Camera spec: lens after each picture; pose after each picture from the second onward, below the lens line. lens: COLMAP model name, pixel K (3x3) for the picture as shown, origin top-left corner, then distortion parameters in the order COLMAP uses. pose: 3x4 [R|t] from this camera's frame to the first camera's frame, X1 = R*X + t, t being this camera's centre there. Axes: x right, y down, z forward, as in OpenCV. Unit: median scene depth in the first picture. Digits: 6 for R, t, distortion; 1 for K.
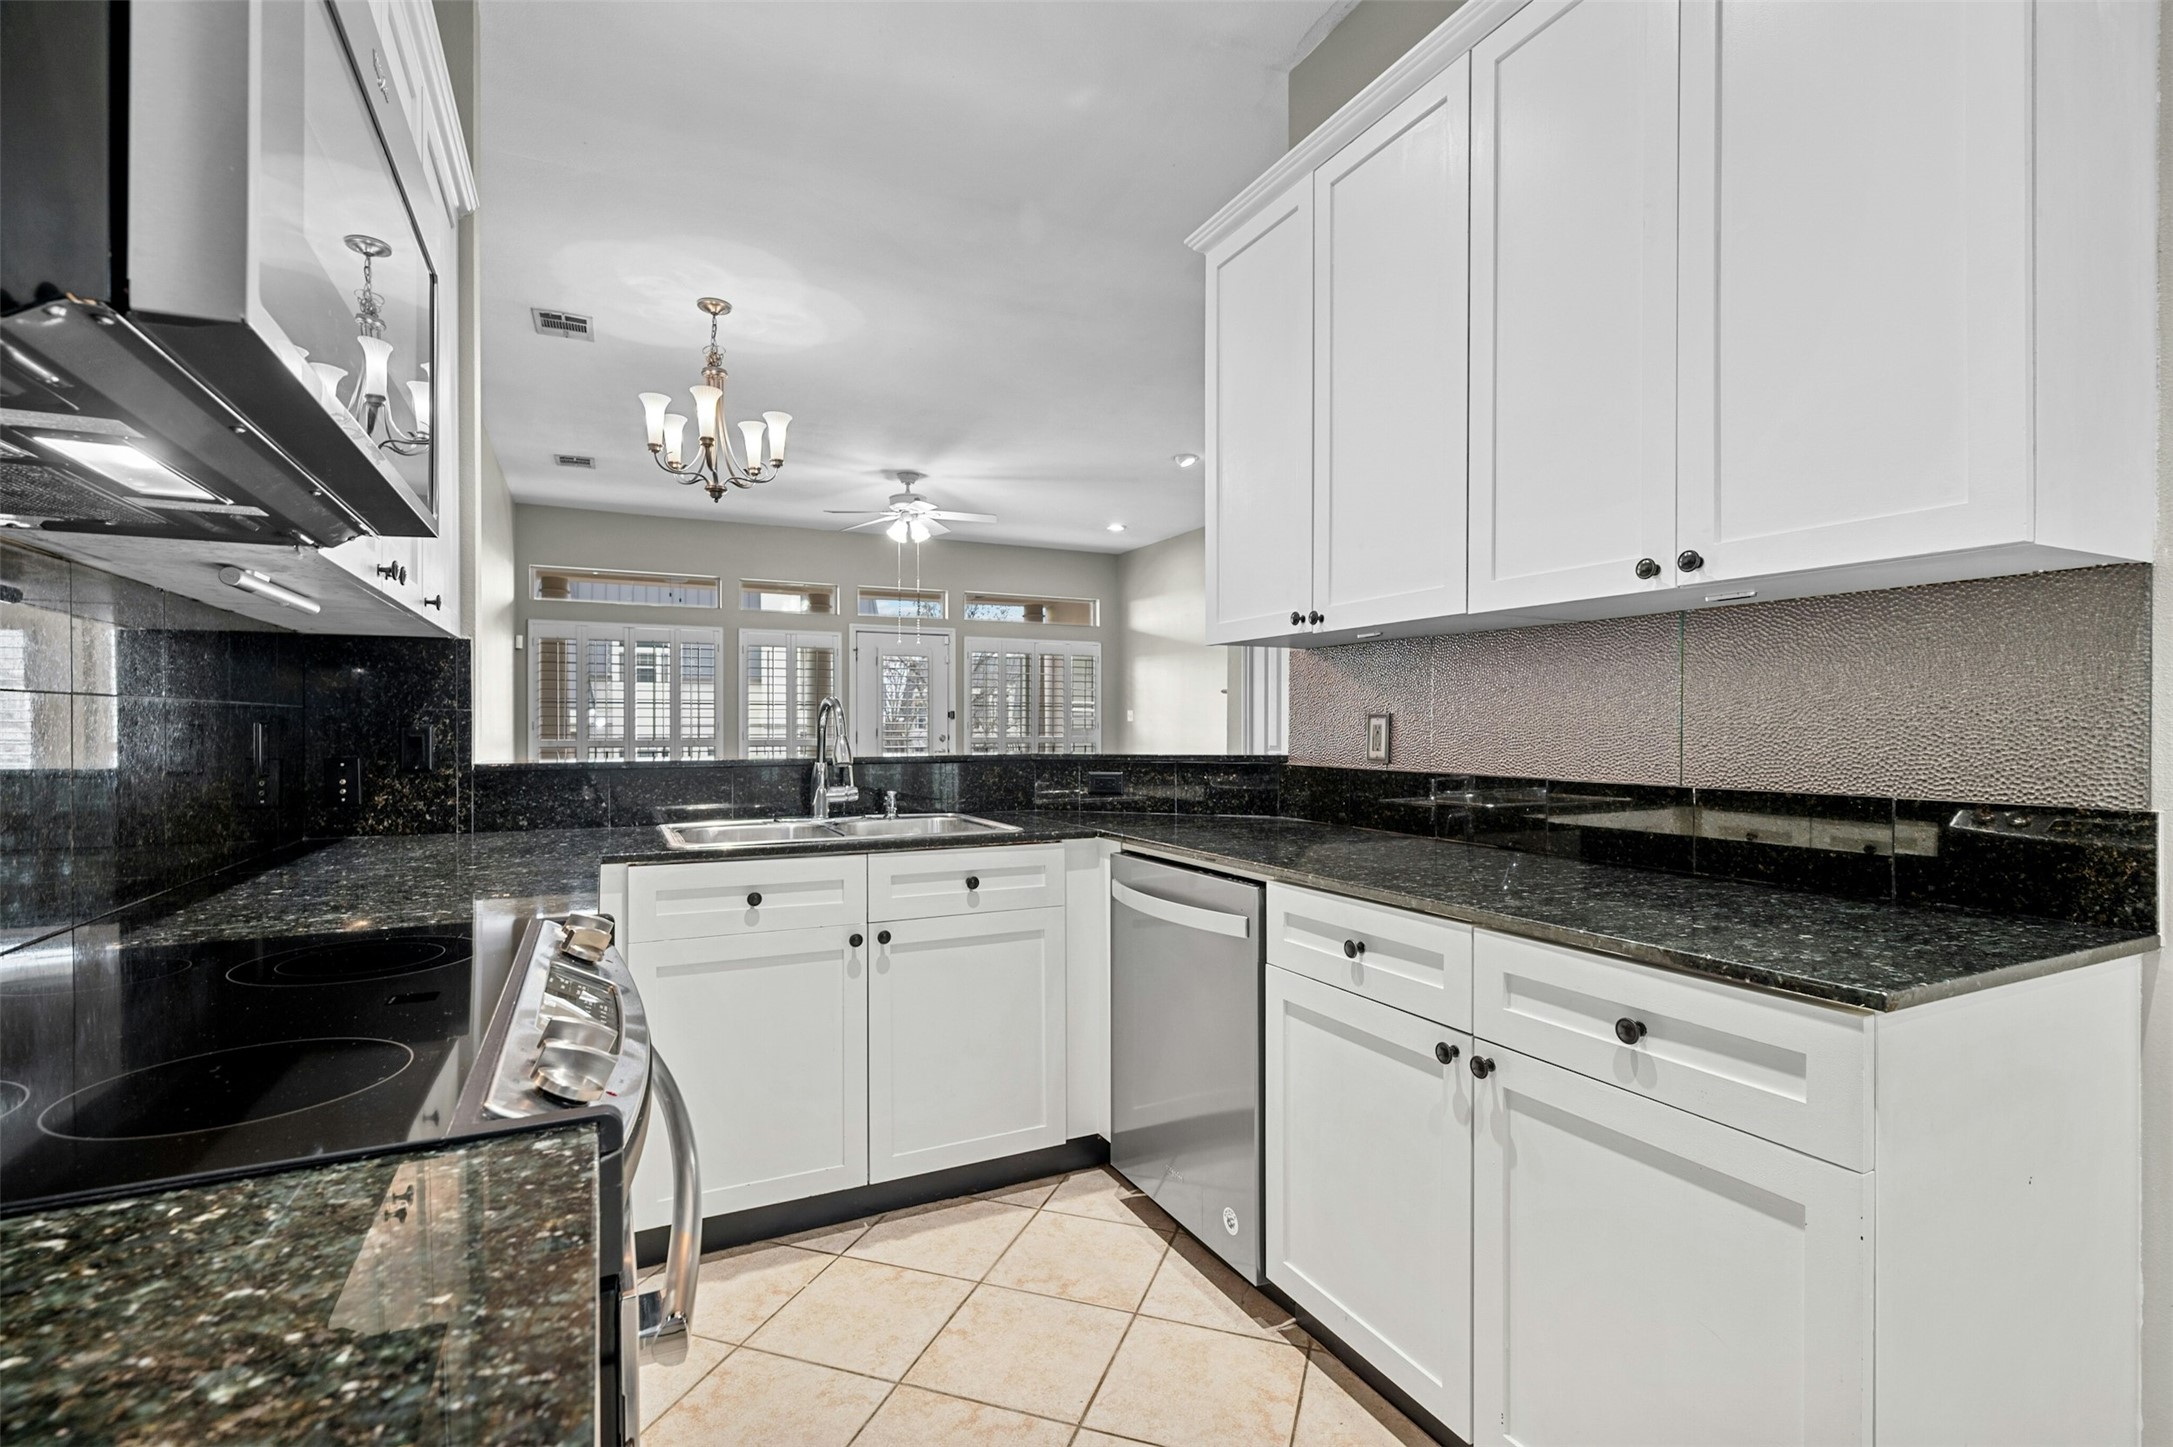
lens RADIAL K [[993.5, 0, 1082.4], [0, 993.5, 723.4], [0, 0, 1]] dist [0.001977, 0.000255]
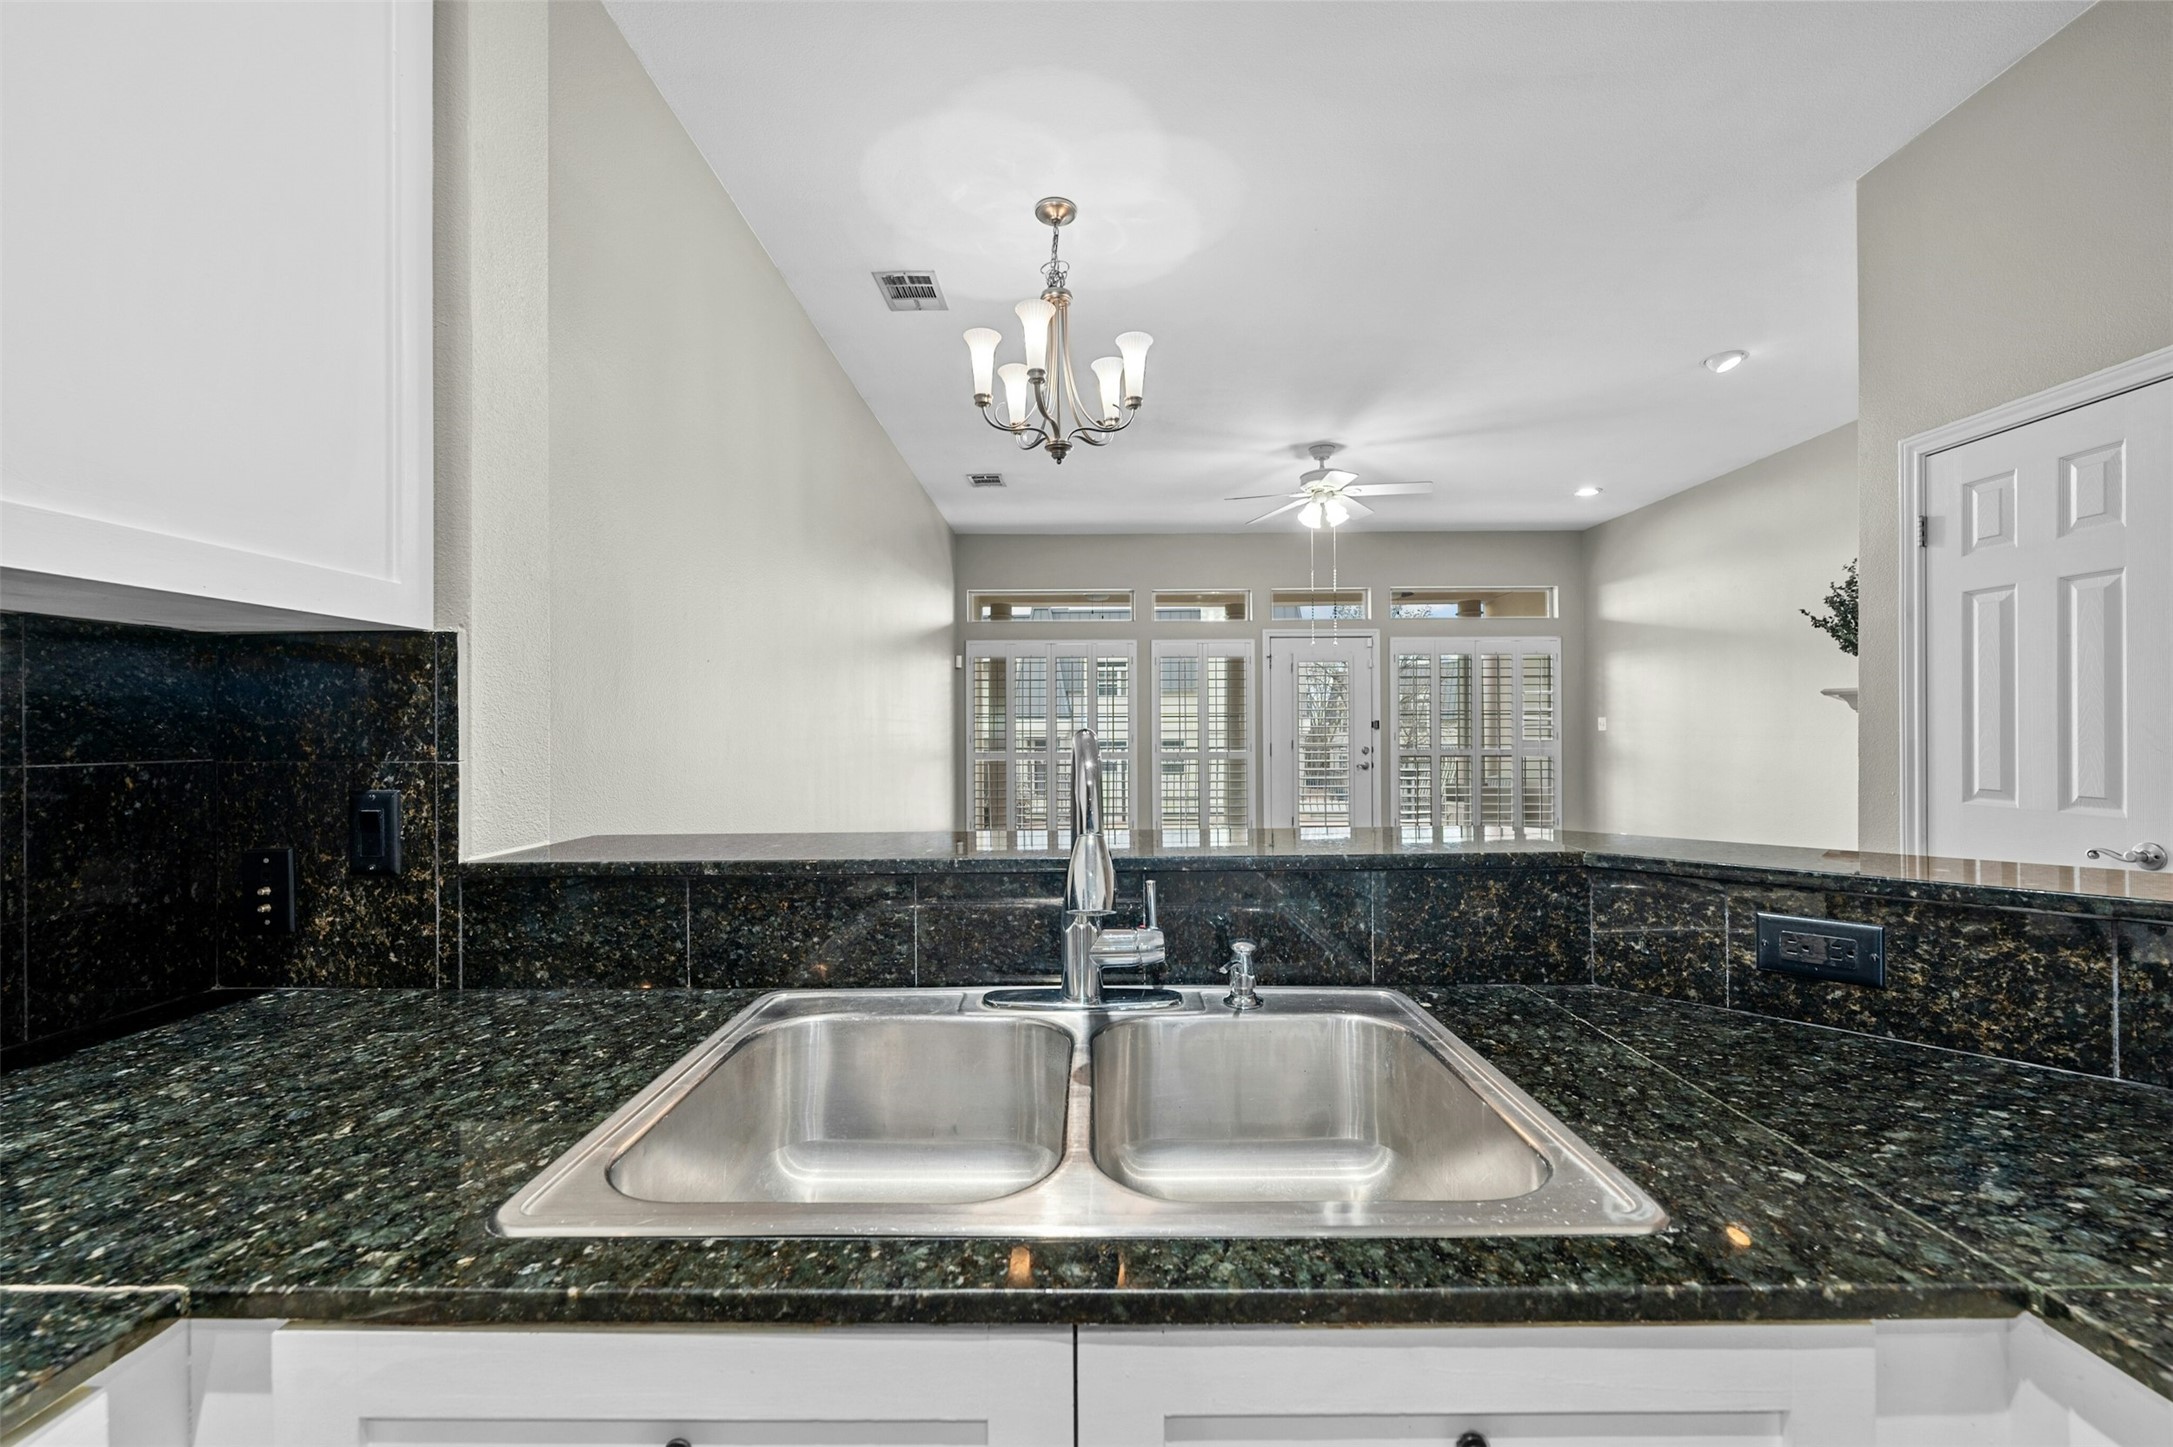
lens RADIAL K [[867.5, 0, 1085.3], [0, 867.5, 732.0], [0, 0, 1]] dist [-0.008177, -0.000033]
pose [[0.899468, -0.003601, -0.436971, -0.055074], [0.006132, 0.999972, 0.004382, -0.016270], [0.436943, -0.006621, 0.899465, 0.393488]]
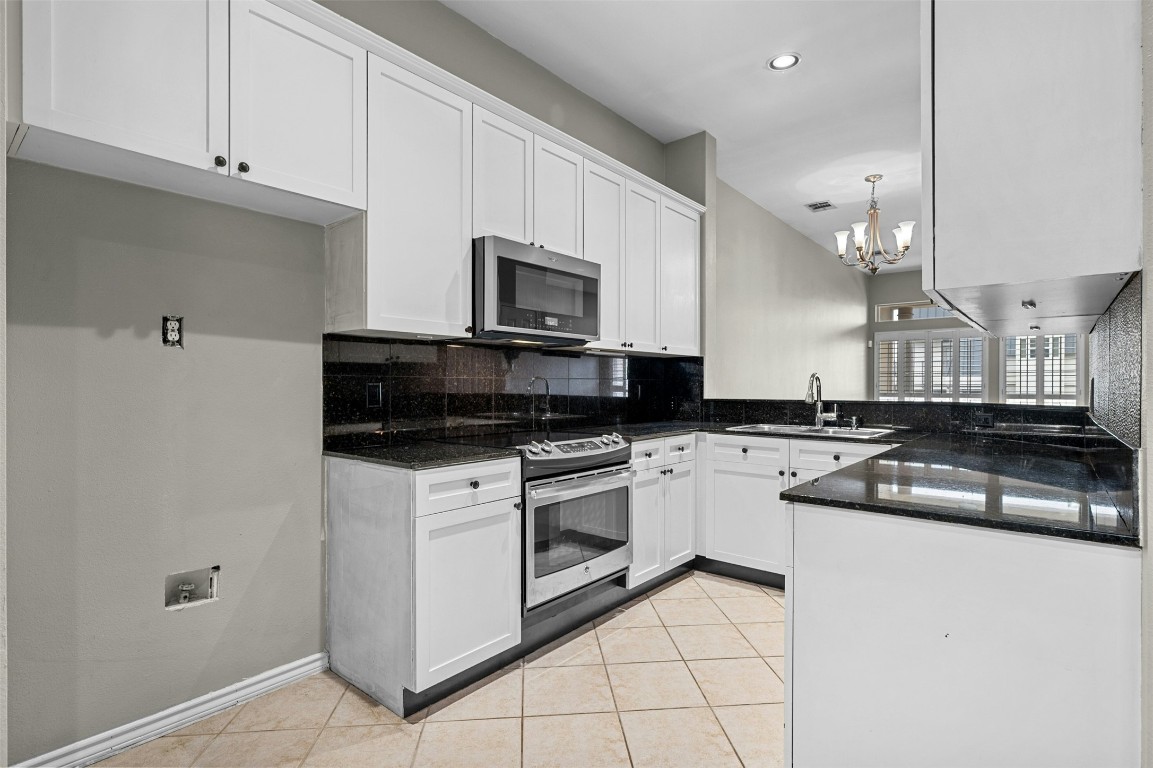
lens RADIAL K [[554.3, 0, 583.4], [0, 554.3, 382.5], [0, 0, 1]] dist [-0.000565, 0.000276]
pose [[0.422462, -0.003950, -0.906372, 0.393843], [0.000618, 0.999992, -0.004070, 0.000007], [0.906380, 0.001159, 0.422461, -0.010183]]
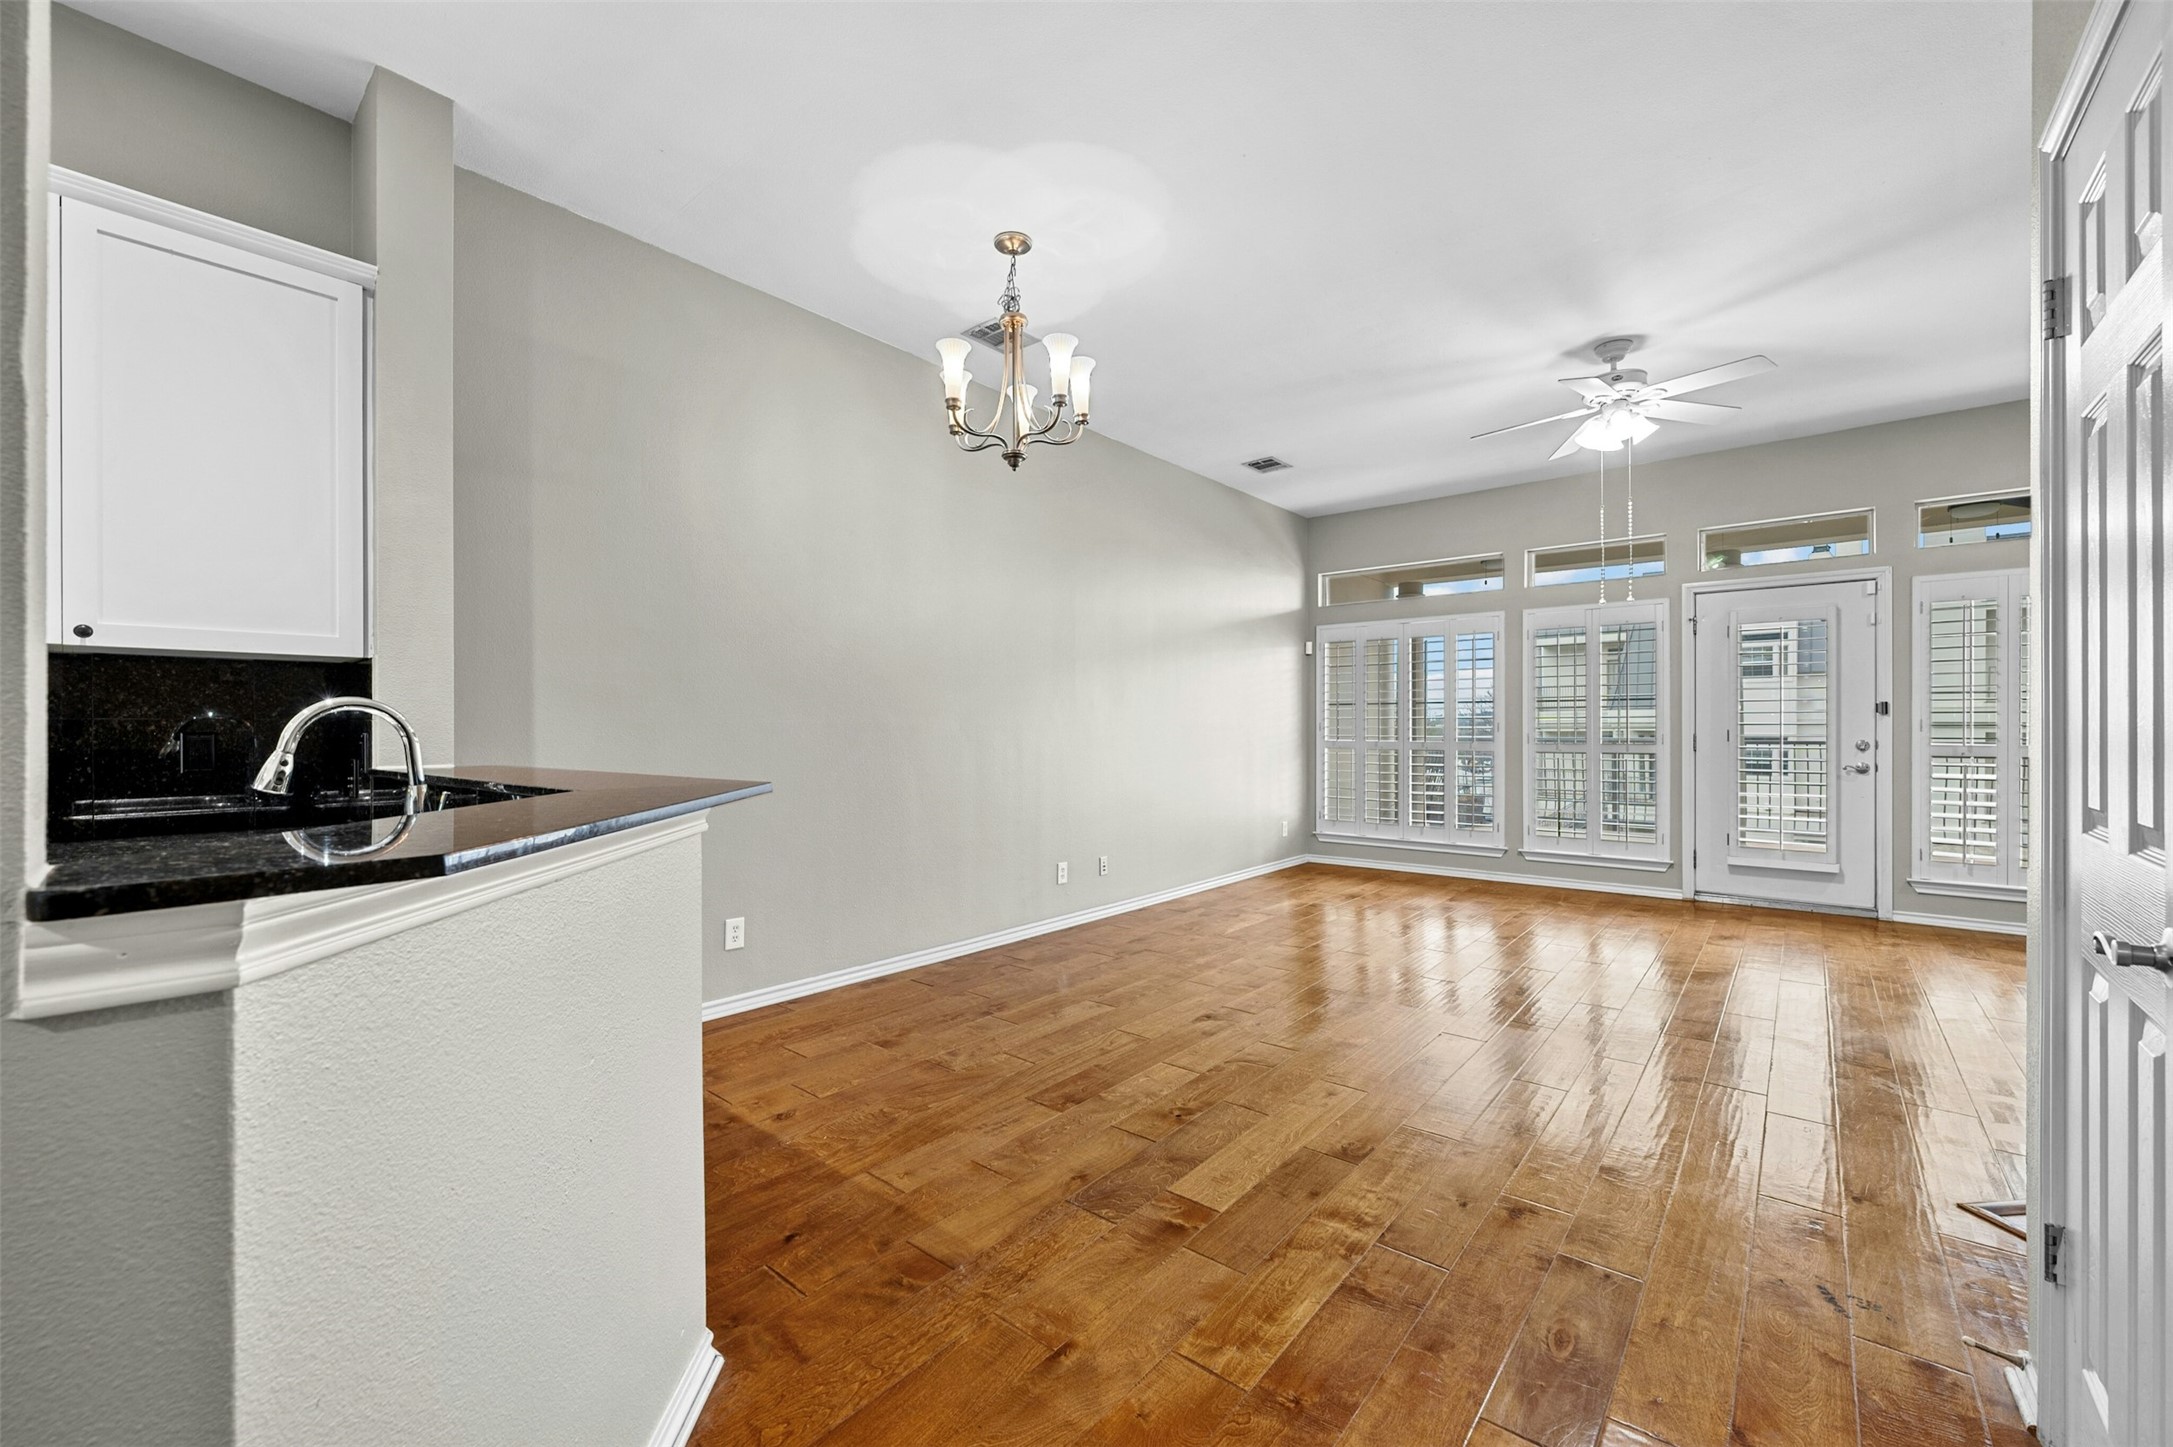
lens RADIAL K [[867.5, 0, 1071.8], [0, 867.5, 729.5], [0, 0, 1]] dist [-0.008177, -0.000033]
pose [[0.416423, 0.002706, -0.909167, 0.323980], [0.005475, 0.999970, 0.005484, -0.002966], [0.909155, -0.007262, 0.416396, 0.724704]]
